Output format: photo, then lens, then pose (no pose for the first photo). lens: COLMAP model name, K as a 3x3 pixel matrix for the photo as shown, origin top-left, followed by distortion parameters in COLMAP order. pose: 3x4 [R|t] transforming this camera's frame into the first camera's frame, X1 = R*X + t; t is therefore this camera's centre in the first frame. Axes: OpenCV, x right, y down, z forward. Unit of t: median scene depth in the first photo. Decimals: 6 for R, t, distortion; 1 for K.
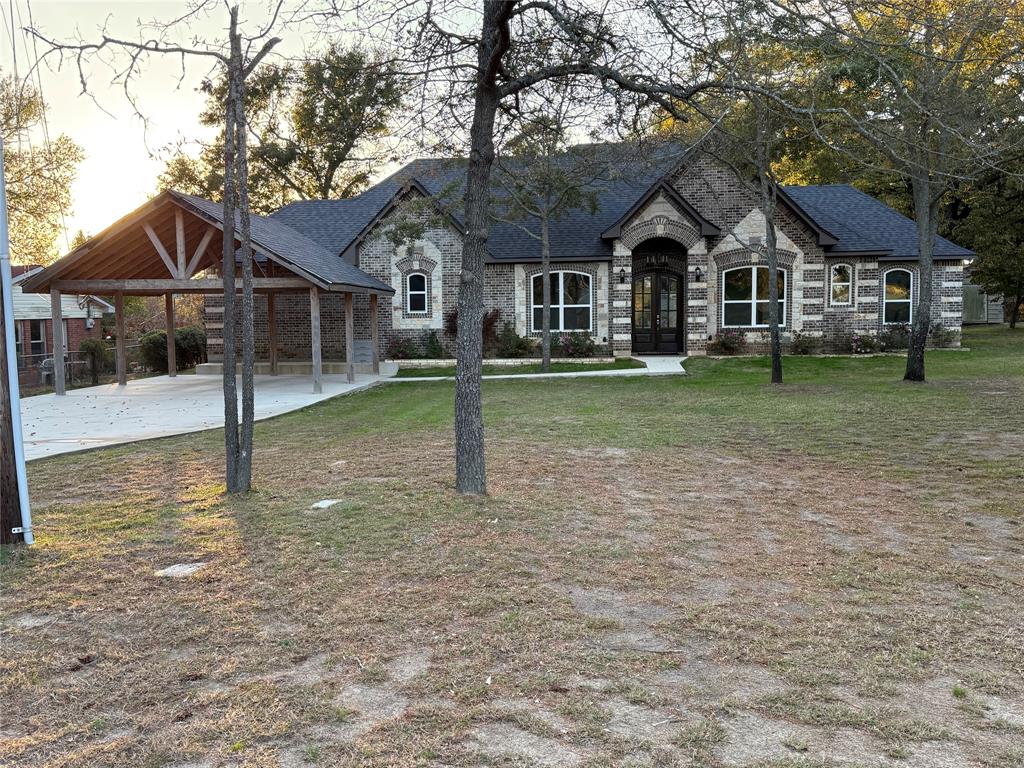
lens RADIAL K [[984.1, 0, 507.9], [0, 984.1, 390.0], [0, 0, 1]] dist [0.077916, 0.000000]
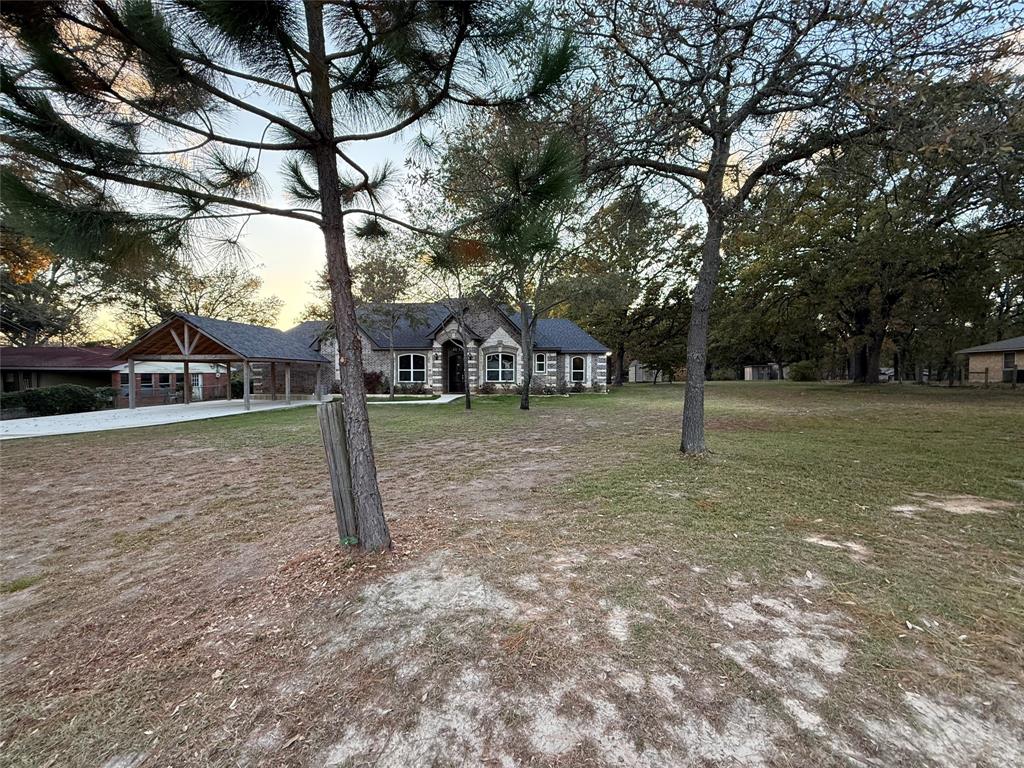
lens RADIAL K [[407.9, 0, 511.7], [0, 407.9, 386.1], [0, 0, 1]] dist [0.001919, 0.000198]
pose [[0.999839, 0.016289, -0.007538, 0.282197], [-0.016616, 0.998821, -0.045611, -0.013416], [0.006787, 0.045729, 0.998931, 0.109868]]
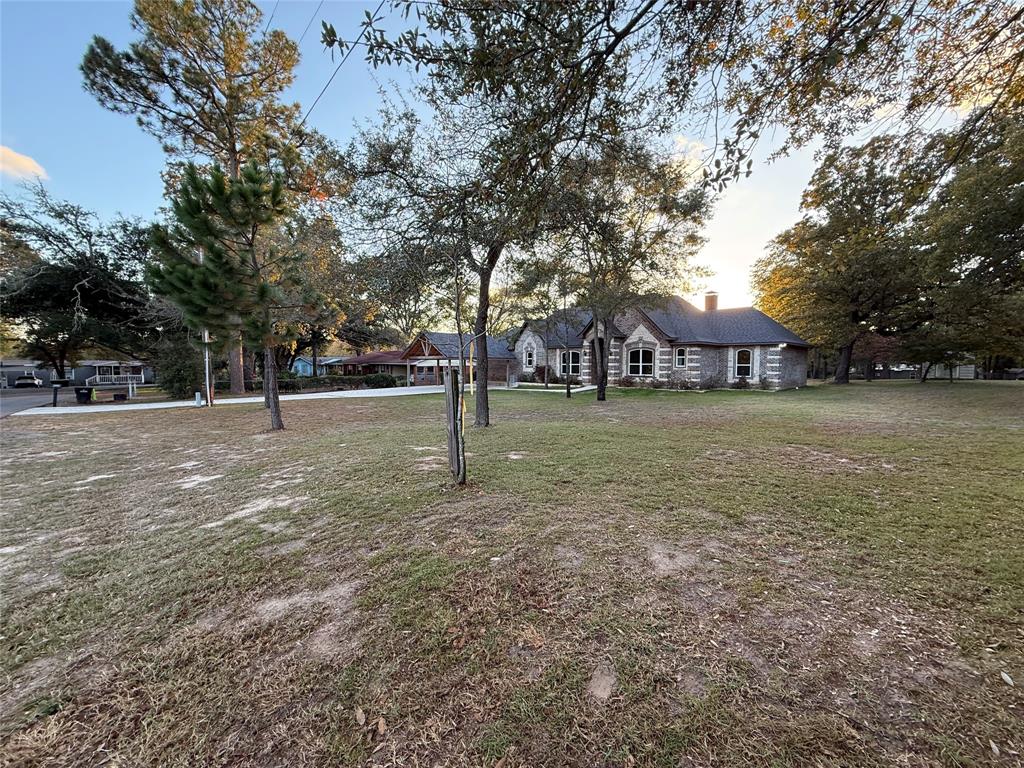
lens RADIAL K [[407.9, 0, 508.2], [0, 407.9, 387.3], [0, 0, 1]] dist [0.001919, 0.000198]
pose [[0.751808, 0.055173, -0.657070, 0.647367], [-0.062747, 0.997957, 0.012004, -0.027960], [0.656390, 0.032204, 0.753734, 0.079602]]
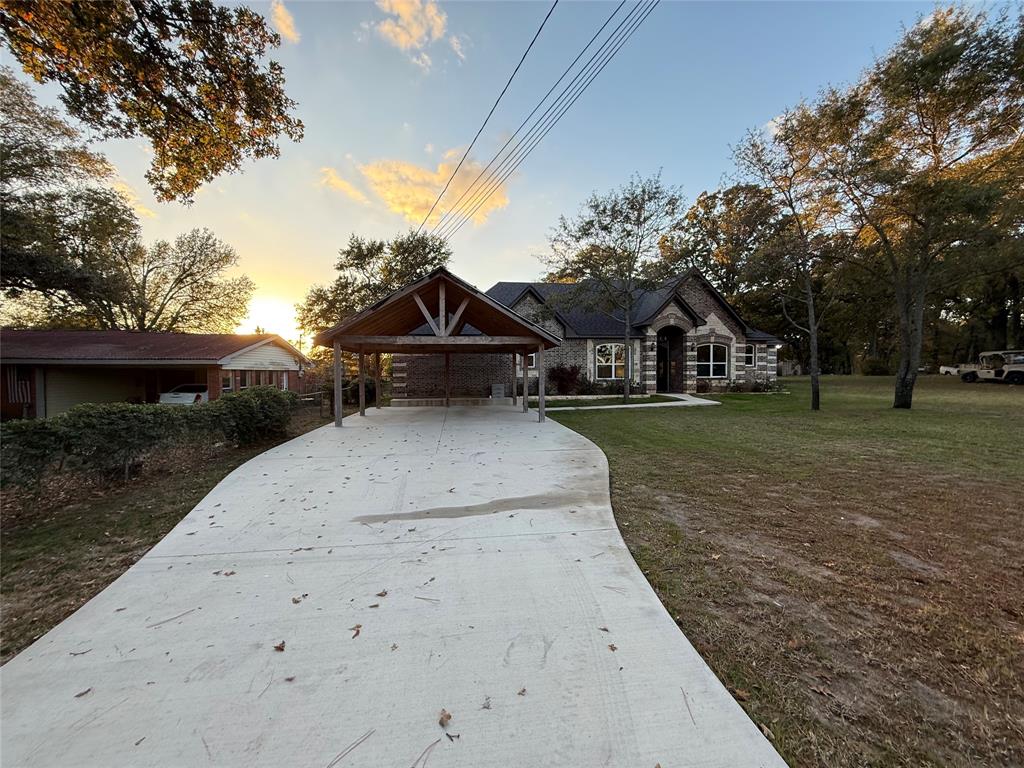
lens RADIAL K [[407.9, 0, 516.2], [0, 407.9, 377.1], [0, 0, 1]] dist [0.001919, 0.000198]
pose [[0.973349, 0.005935, 0.229253, -0.274201], [0.010485, 0.997468, -0.070341, -0.015142], [-0.229090, 0.070870, 0.970822, 0.355764]]
